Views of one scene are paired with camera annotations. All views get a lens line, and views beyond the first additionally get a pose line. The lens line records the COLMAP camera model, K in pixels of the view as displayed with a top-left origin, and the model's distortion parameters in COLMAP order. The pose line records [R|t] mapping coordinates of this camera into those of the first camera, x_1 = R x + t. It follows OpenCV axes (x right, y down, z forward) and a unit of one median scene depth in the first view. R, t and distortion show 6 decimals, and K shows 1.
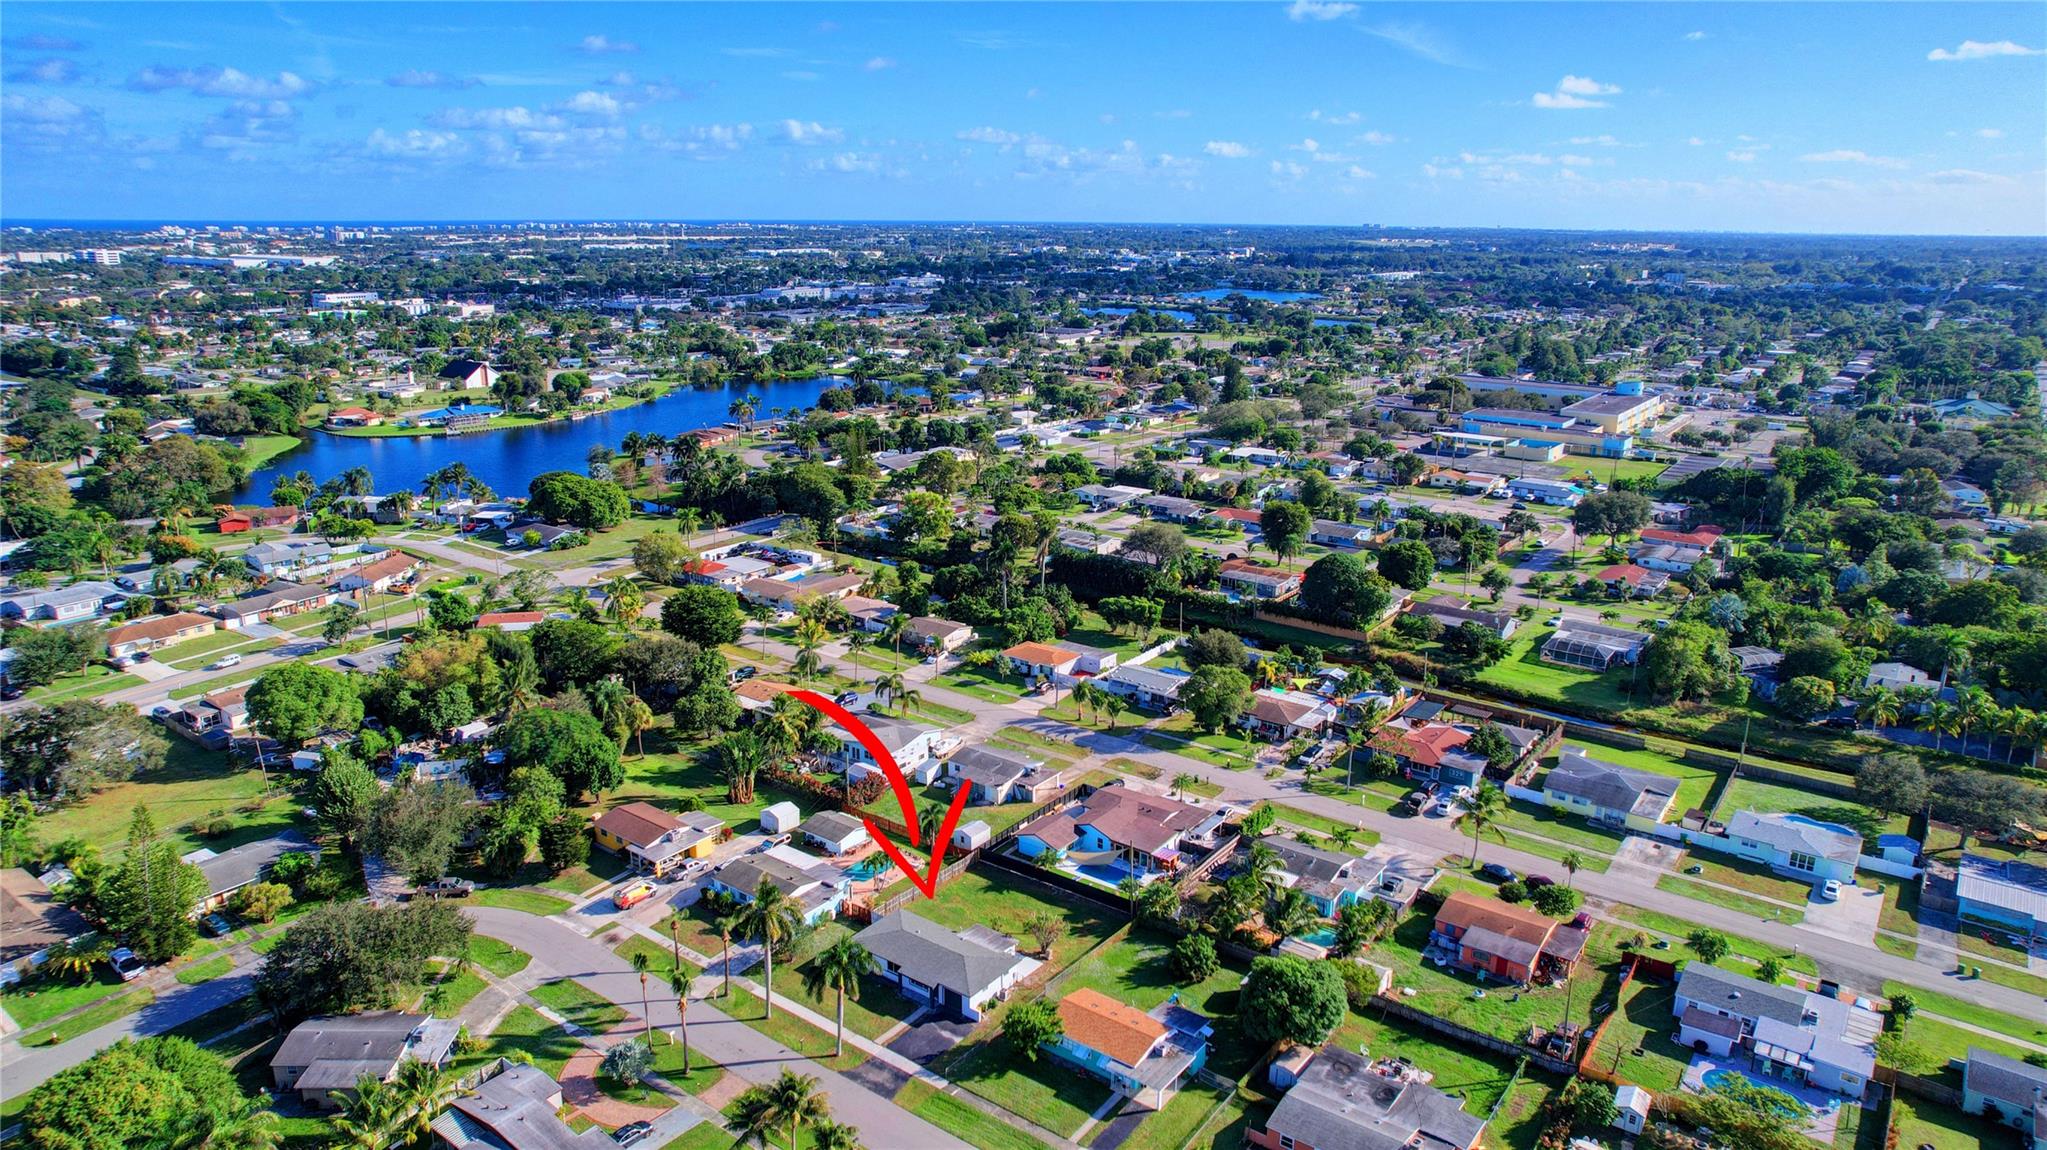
lens RADIAL K [[1311.7, 0, 1023.5], [0, 1311.7, 575.0], [0, 0, 1]] dist [-0.071701, 0.062656]
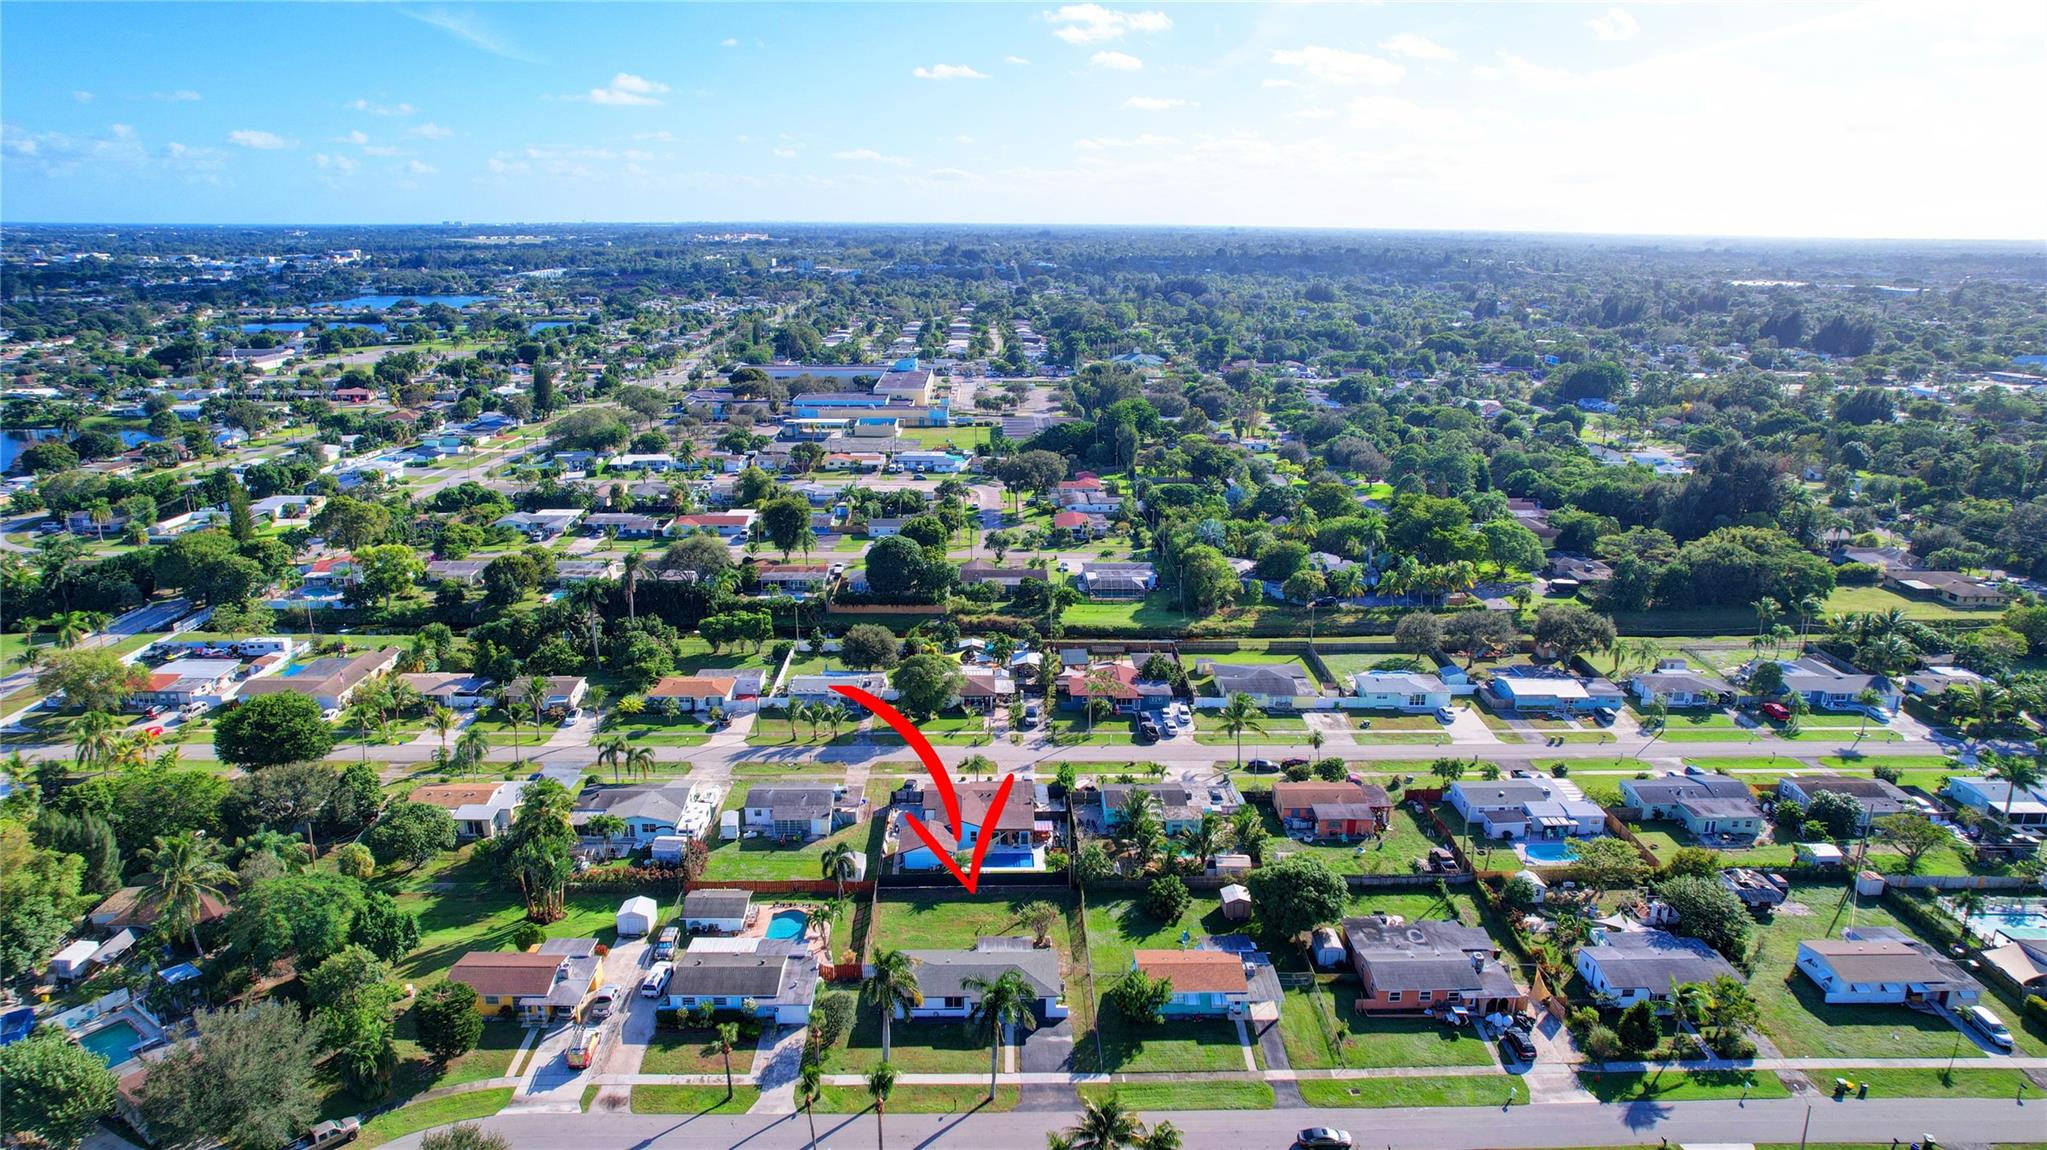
lens RADIAL K [[1311.7, 0, 1023.5], [0, 1311.7, 575.0], [0, 0, 1]] dist [-0.071701, 0.062656]
pose [[0.787444, -0.165710, 0.593693, -0.400792], [0.163536, 0.984832, 0.057978, -0.039684], [-0.594296, 0.051436, 0.802600, 0.124899]]
